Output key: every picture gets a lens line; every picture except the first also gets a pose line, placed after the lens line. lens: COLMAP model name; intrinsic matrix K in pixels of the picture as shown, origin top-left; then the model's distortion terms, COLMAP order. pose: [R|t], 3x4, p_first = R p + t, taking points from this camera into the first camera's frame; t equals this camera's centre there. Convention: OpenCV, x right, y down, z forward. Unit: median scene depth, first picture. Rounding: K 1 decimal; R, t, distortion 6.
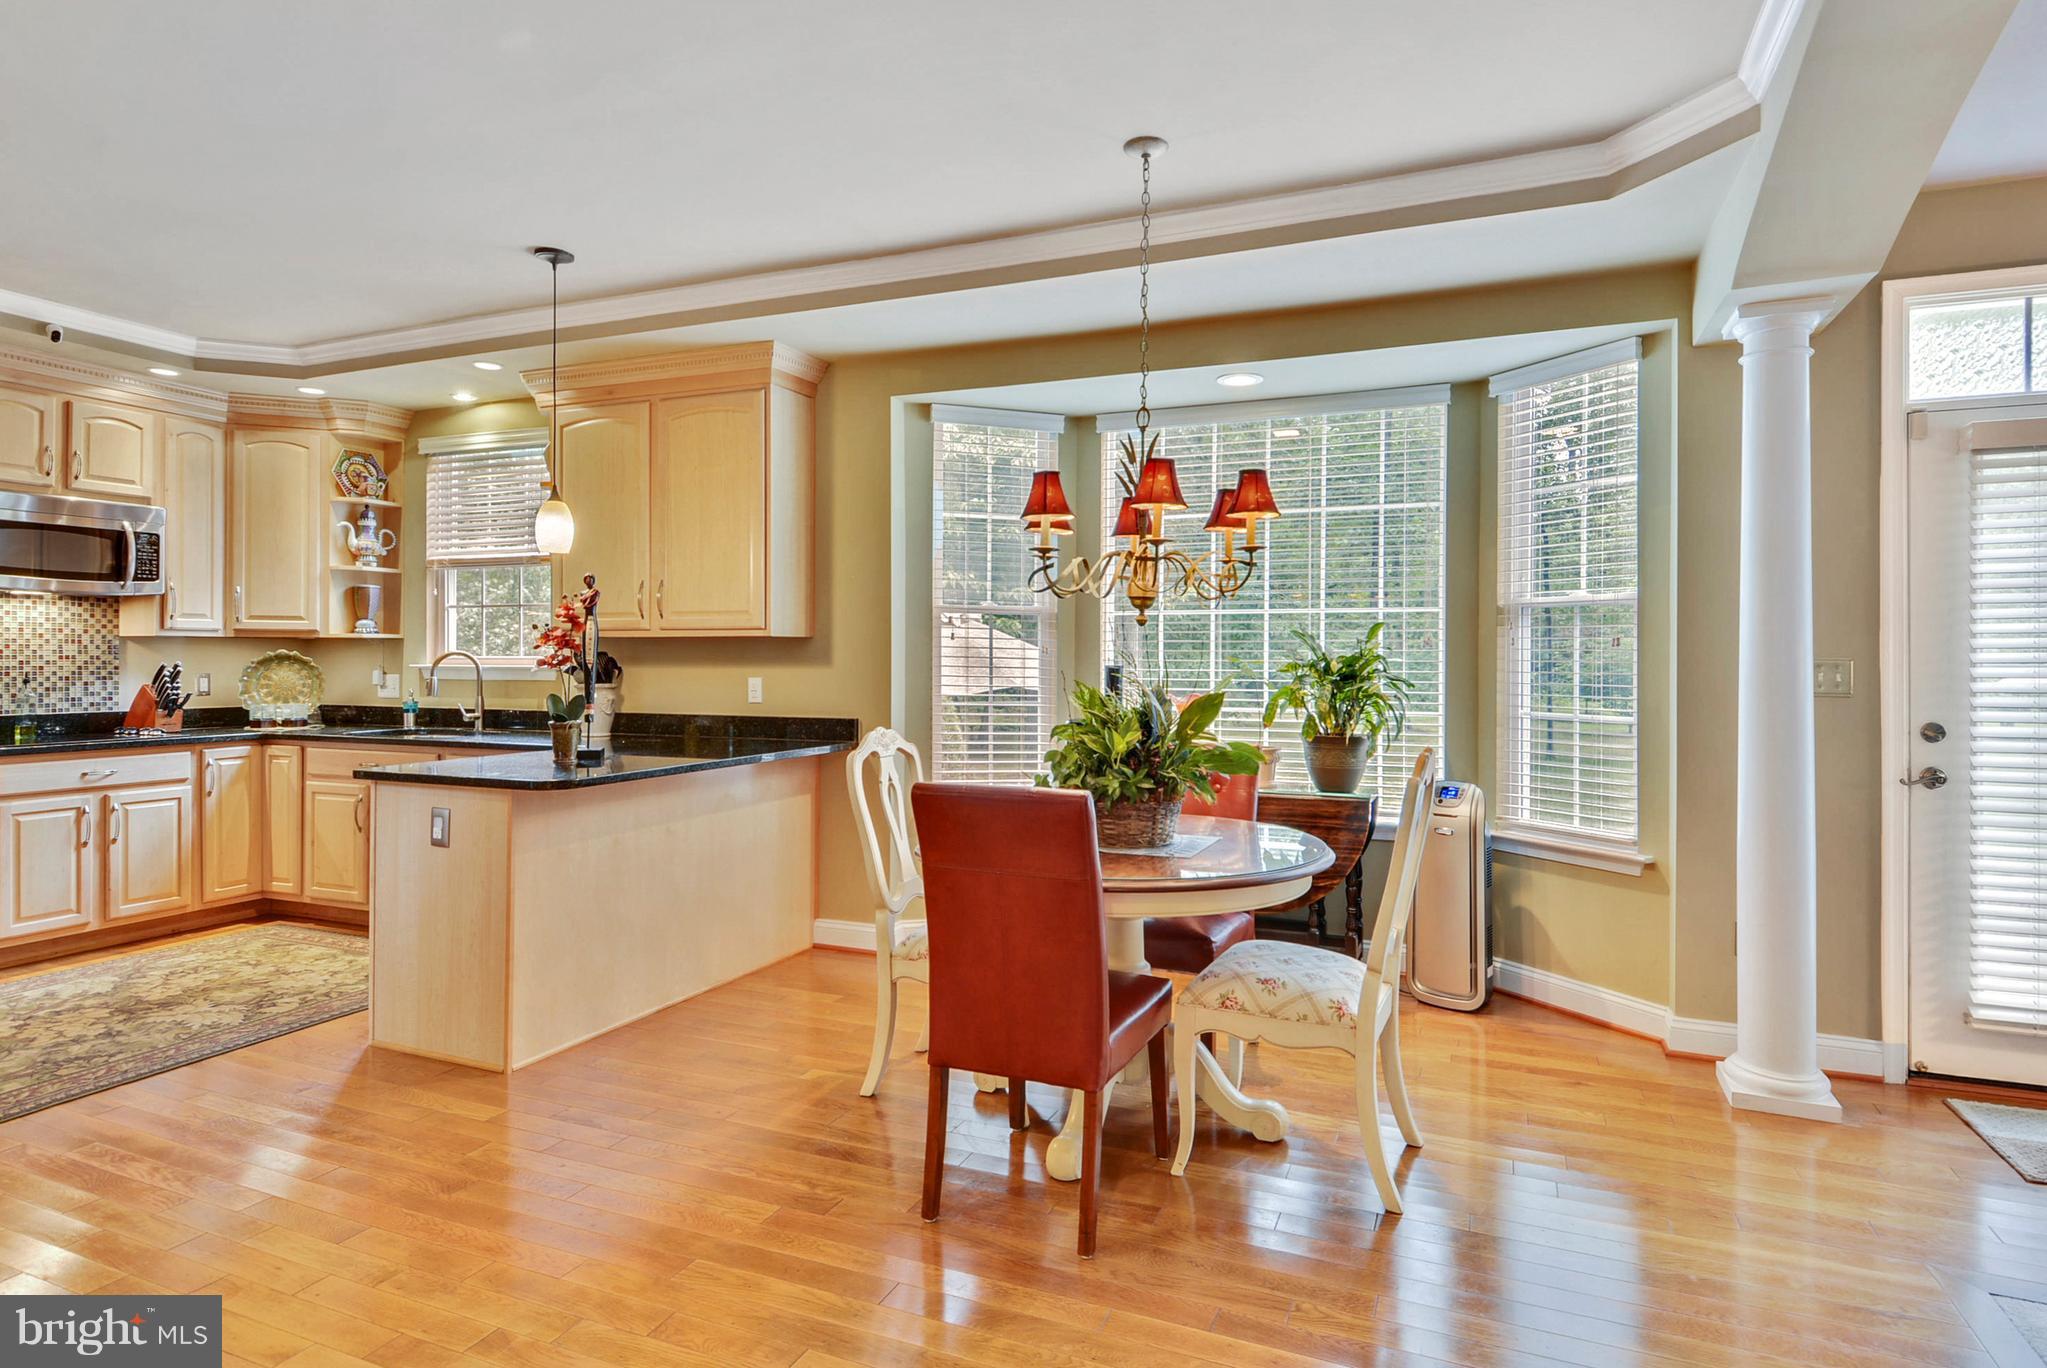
lens RADIAL K [[1080.3, 0, 1055.9], [0, 1080.3, 659.2], [0, 0, 1]] dist [0.024728, -0.021992]
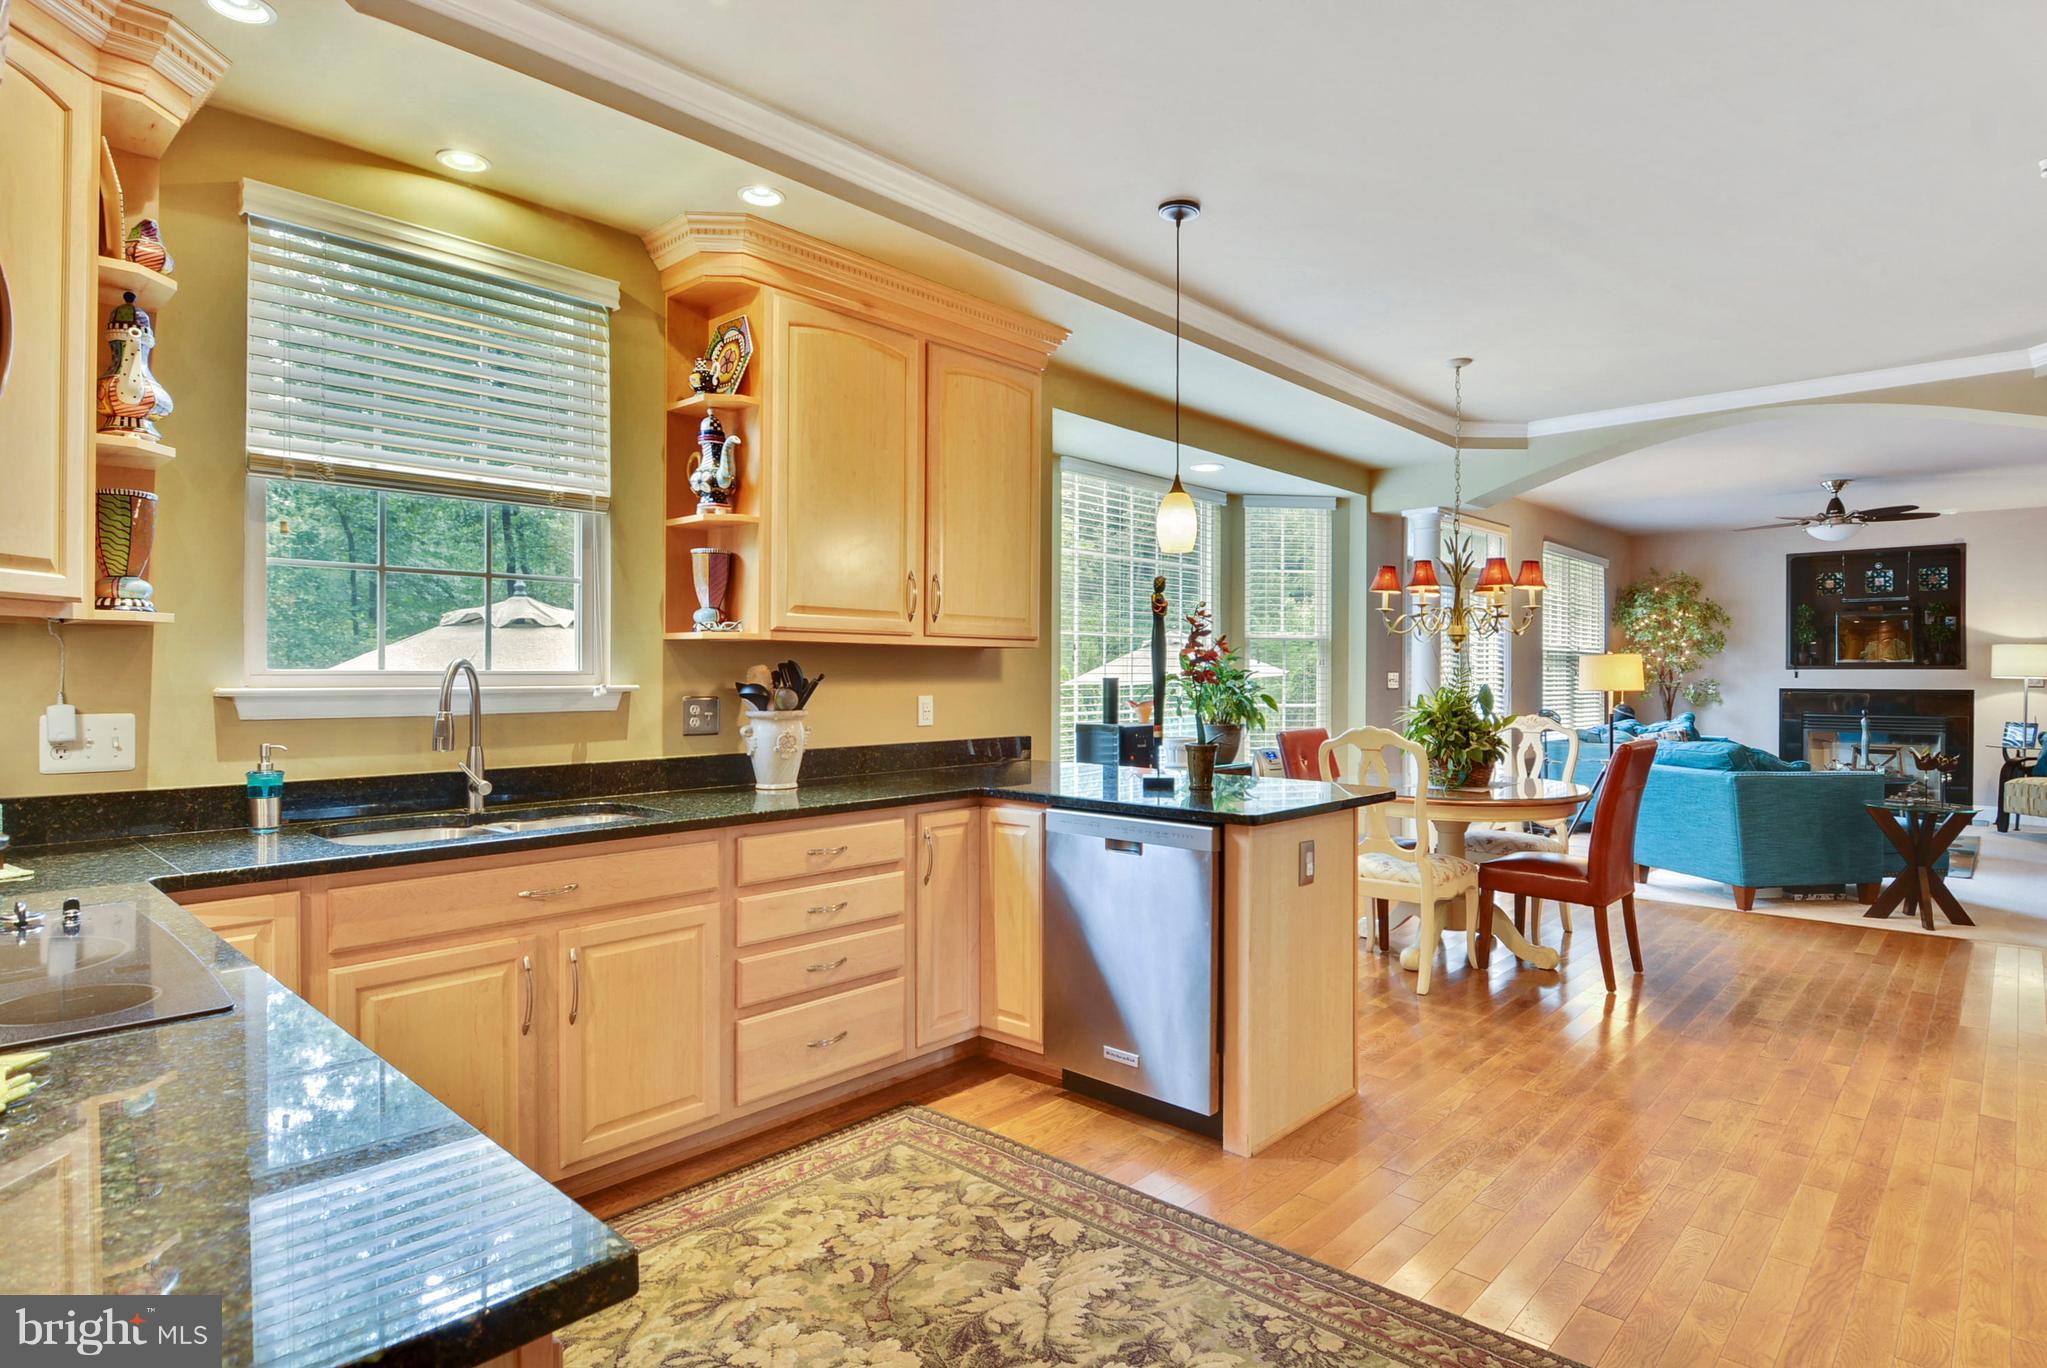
lens RADIAL K [[1075.2, 0, 1064.1], [0, 1075.2, 670.5], [0, 0, 1]] dist [0.044030, -0.039579]
pose [[0.335732, -0.002307, 0.941955, -0.984047], [-0.002573, 0.999991, 0.003367, -0.004828], [-0.941954, -0.003554, 0.335723, 0.592571]]
